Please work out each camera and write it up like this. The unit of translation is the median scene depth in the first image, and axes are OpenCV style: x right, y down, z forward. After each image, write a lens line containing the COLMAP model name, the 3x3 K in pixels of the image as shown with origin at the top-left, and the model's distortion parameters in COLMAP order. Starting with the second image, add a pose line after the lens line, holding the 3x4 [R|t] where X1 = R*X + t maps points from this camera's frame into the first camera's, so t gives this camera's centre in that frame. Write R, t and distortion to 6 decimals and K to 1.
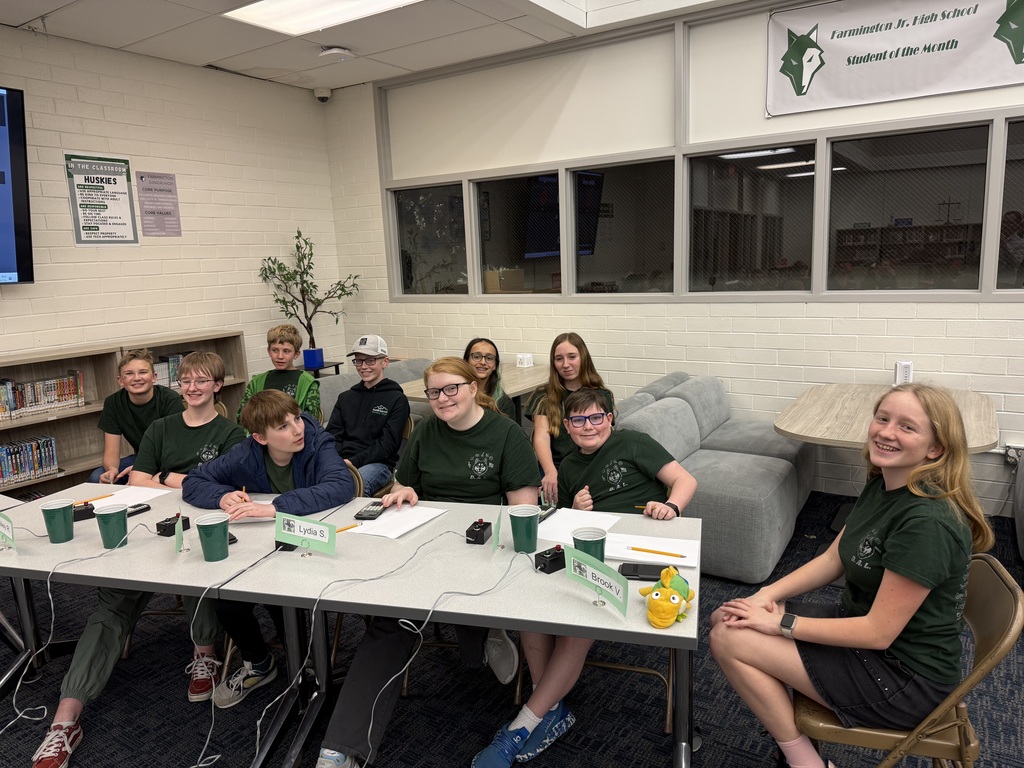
lens RADIAL K [[744.5, 0, 512.6], [0, 744.5, 384.2], [0, 0, 1]] dist [0.032081, -0.027437]
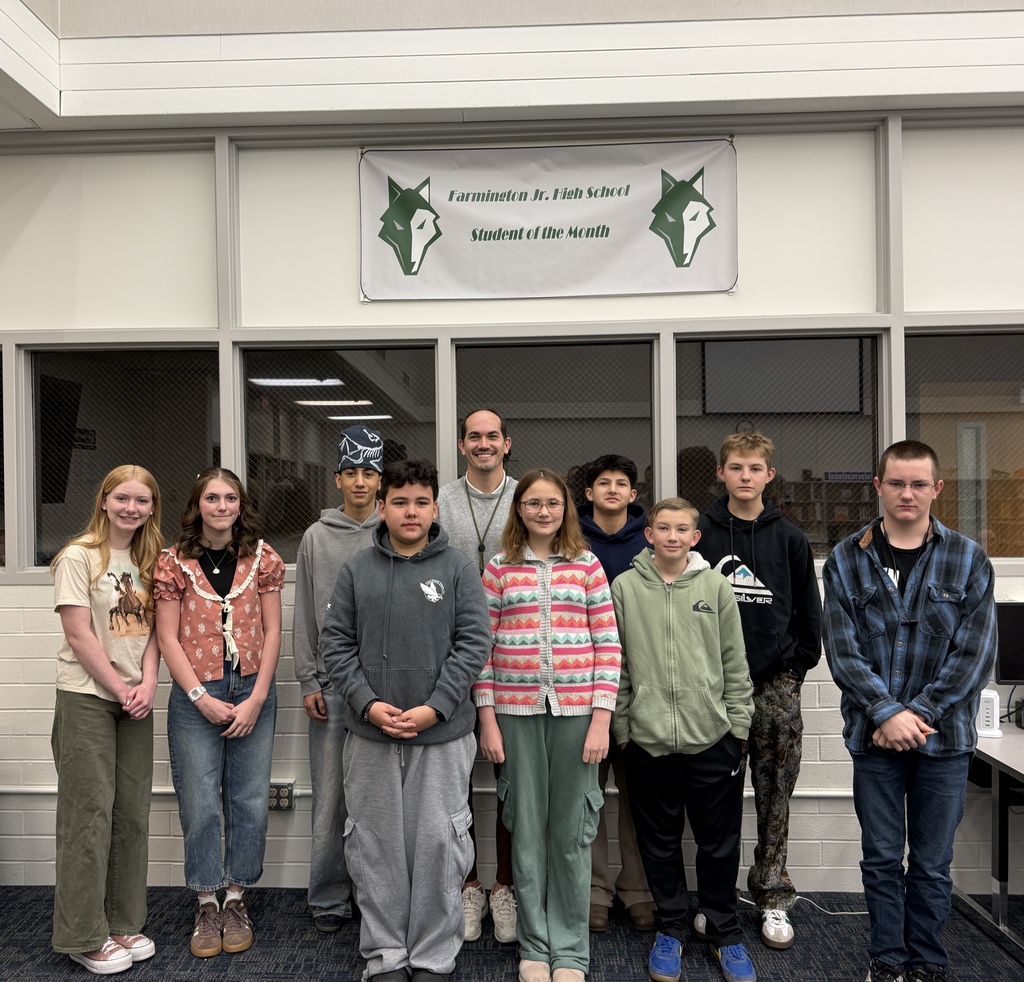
lens RADIAL K [[940.0, 0, 472.1], [0, 940.0, 510.4], [0, 0, 1]] dist [0.038882, 0.000000]
pose [[0.870149, 0.026929, 0.492053, 0.022915], [0.059379, 0.985501, -0.158942, -0.038550], [-0.489198, 0.167520, 0.855933, 0.276600]]
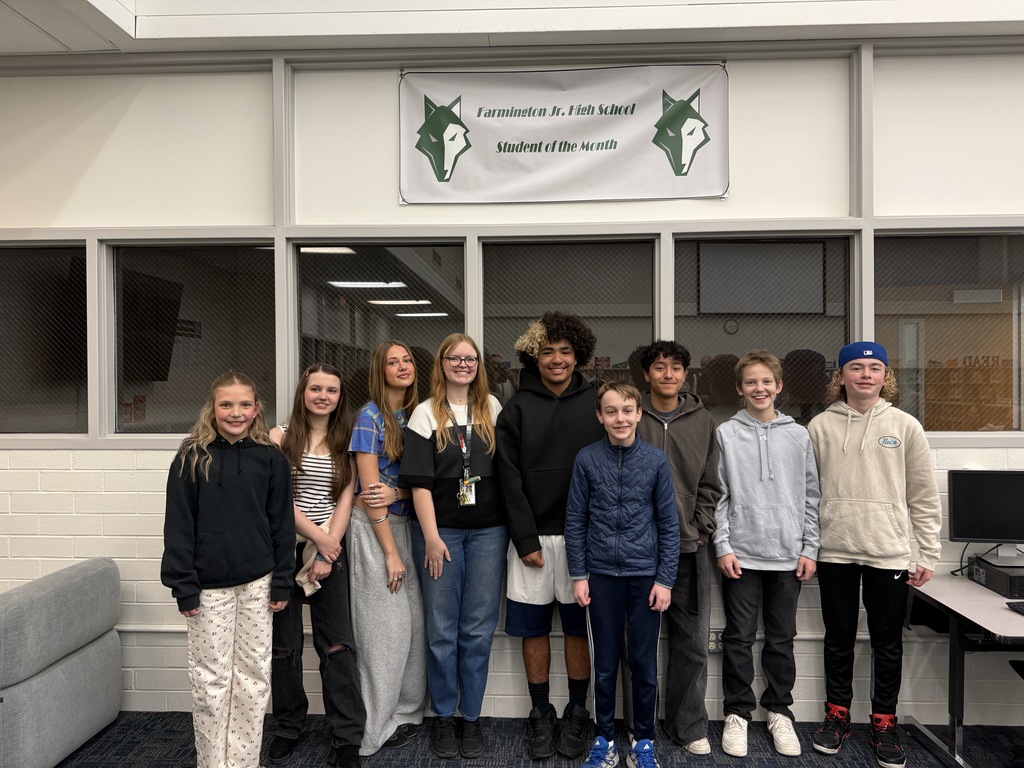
lens RADIAL K [[739.2, 0, 516.5], [0, 739.2, 393.0], [0, 0, 1]] dist [0.038395, -0.012813]
pose [[0.869334, 0.031552, 0.493217, 0.078801], [0.052693, 0.986355, -0.155973, -0.046652], [-0.491408, 0.161582, 0.855809, 0.334903]]
